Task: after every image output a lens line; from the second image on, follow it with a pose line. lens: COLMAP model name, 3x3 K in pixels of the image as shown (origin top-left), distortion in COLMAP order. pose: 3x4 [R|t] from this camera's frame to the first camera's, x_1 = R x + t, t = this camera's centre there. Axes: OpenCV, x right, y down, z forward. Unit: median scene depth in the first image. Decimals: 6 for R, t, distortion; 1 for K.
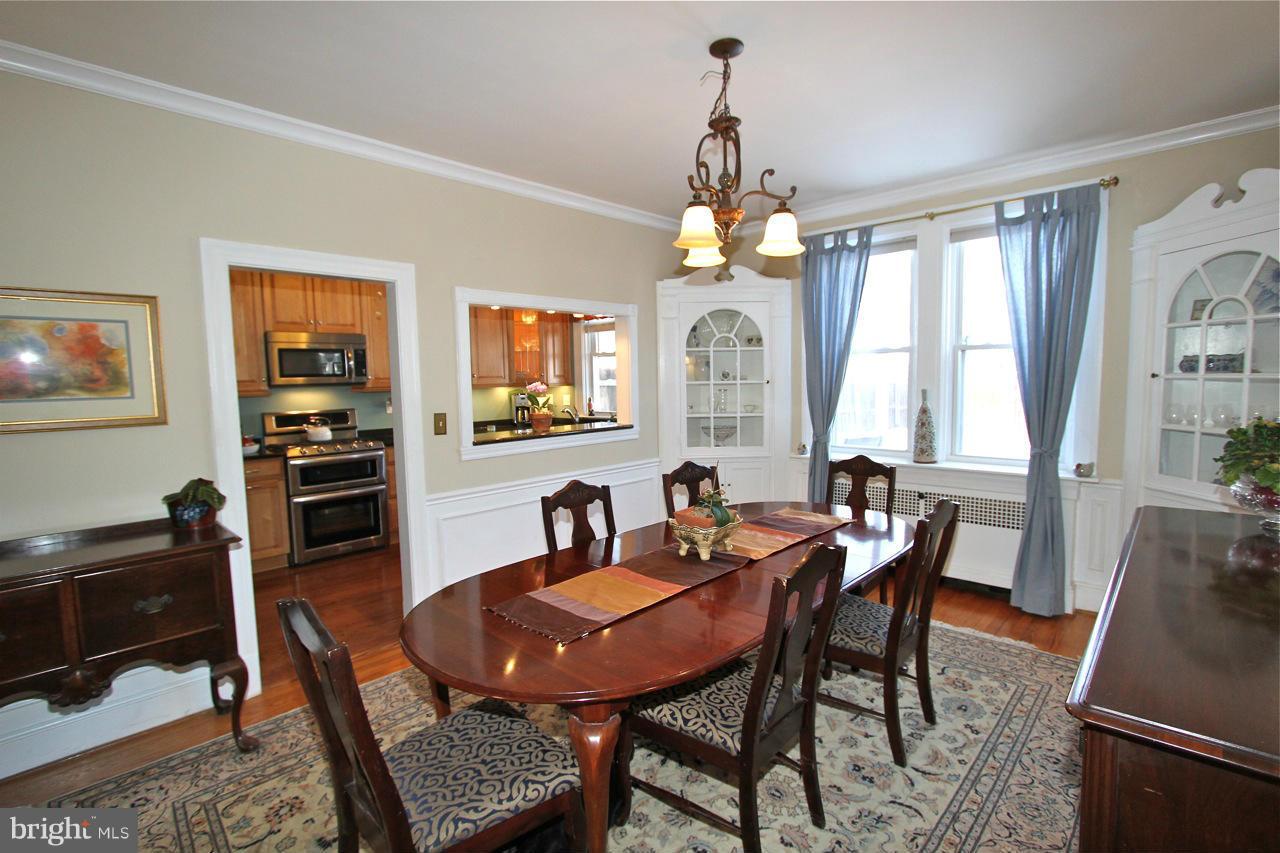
lens RADIAL K [[592.5, 0, 636.6], [0, 592.5, 426.6], [0, 0, 1]] dist [-0.018893, 0.000403]
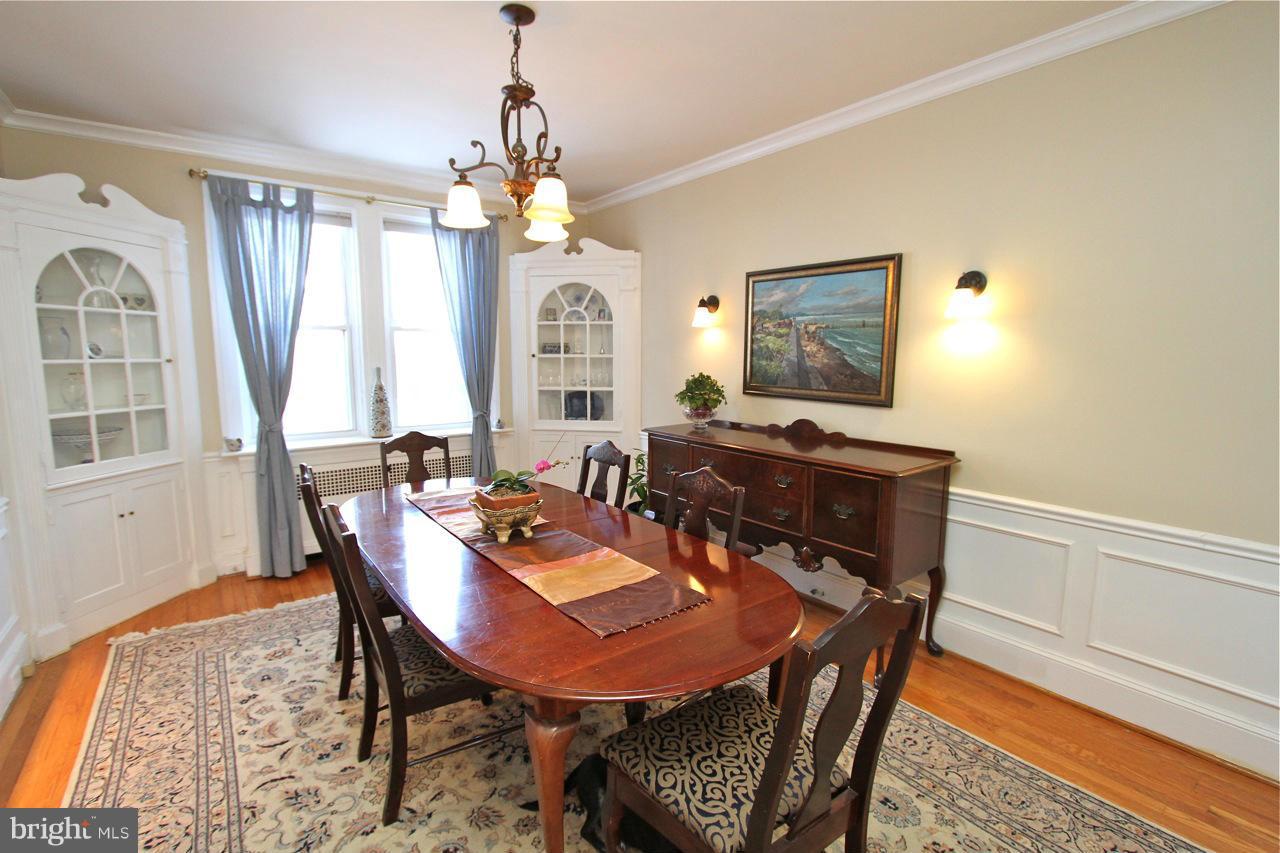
lens RADIAL K [[592.5, 0, 636.6], [0, 592.5, 426.6], [0, 0, 1]] dist [-0.018893, 0.000403]
pose [[0.162482, -0.099471, 0.981685, -0.514586], [0.080152, 0.992948, 0.087346, -0.015055], [-0.983451, 0.064492, 0.169309, 0.414539]]
